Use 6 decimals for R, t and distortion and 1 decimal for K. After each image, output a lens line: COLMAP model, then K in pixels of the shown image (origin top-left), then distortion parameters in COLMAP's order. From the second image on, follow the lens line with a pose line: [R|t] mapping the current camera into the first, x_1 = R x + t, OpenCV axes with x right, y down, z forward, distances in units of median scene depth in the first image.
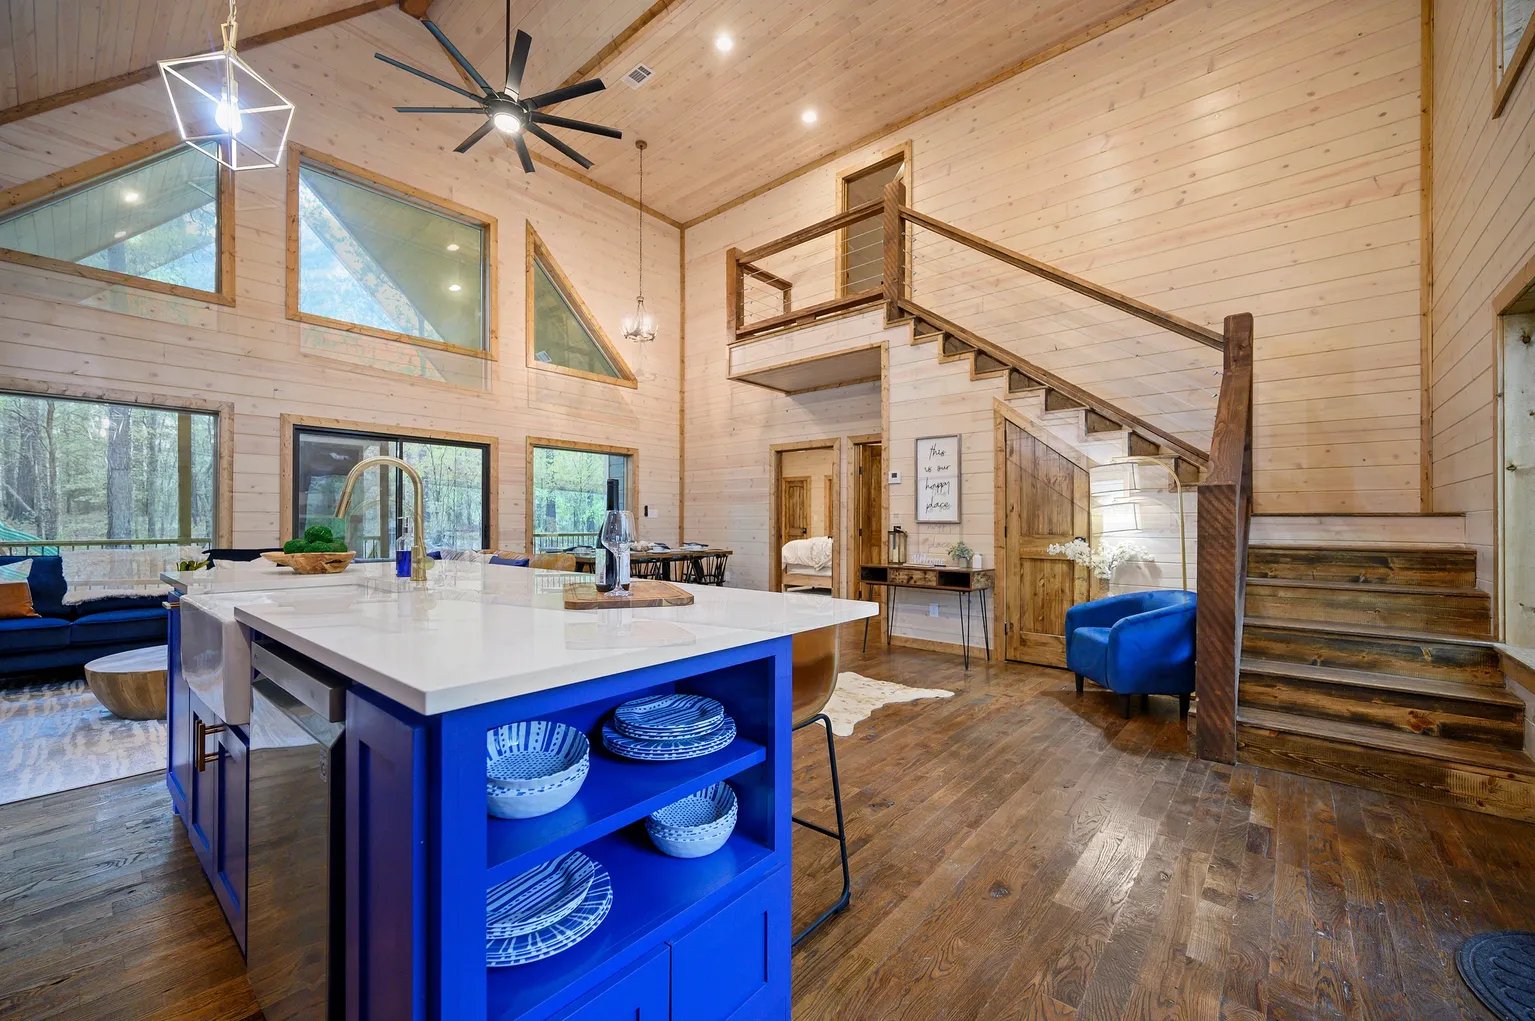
lens RADIAL K [[615.7, 0, 765.1], [0, 615.7, 520.0], [0, 0, 1]] dist [0.000030, 0.000042]
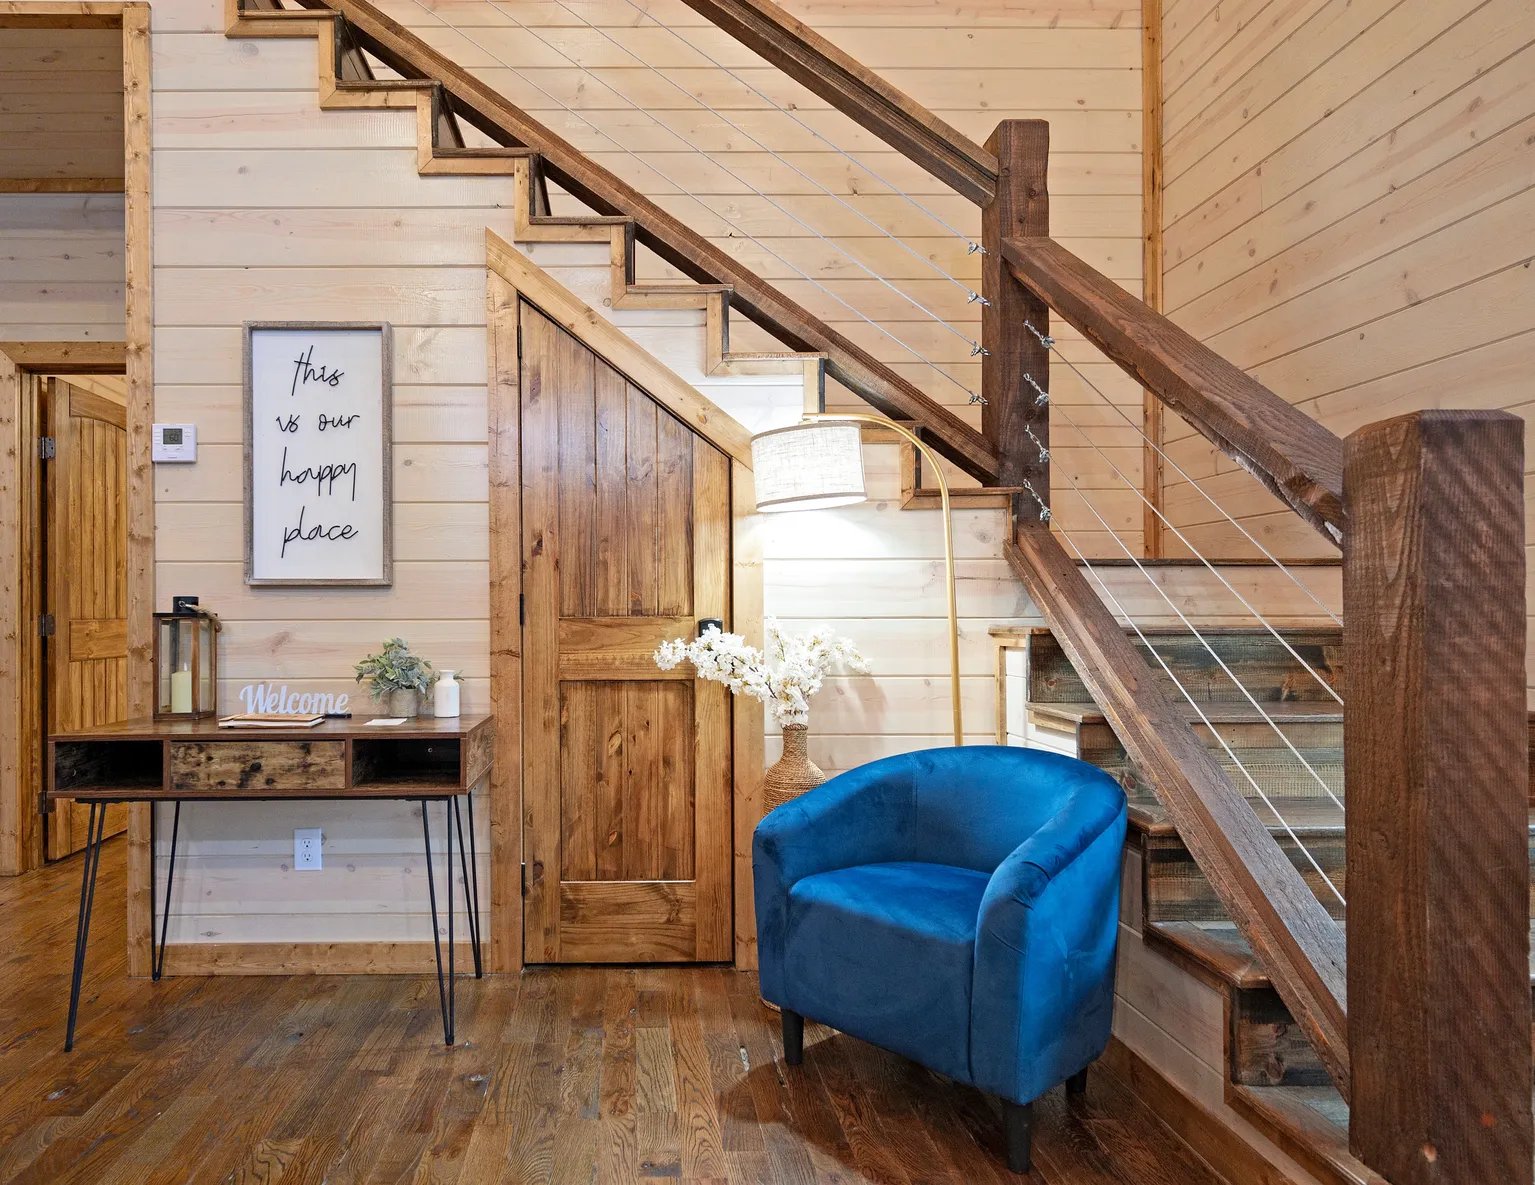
lens RADIAL K [[1154.1, 0, 767.9], [0, 1154.1, 601.0], [0, 0, 1]] dist [-0.001978, -0.000865]
pose [[0.751391, -0.005238, 0.659836, 0.055978], [0.005417, 0.999984, 0.001770, 0.014100], [-0.659834, 0.002244, 0.751408, 0.407034]]
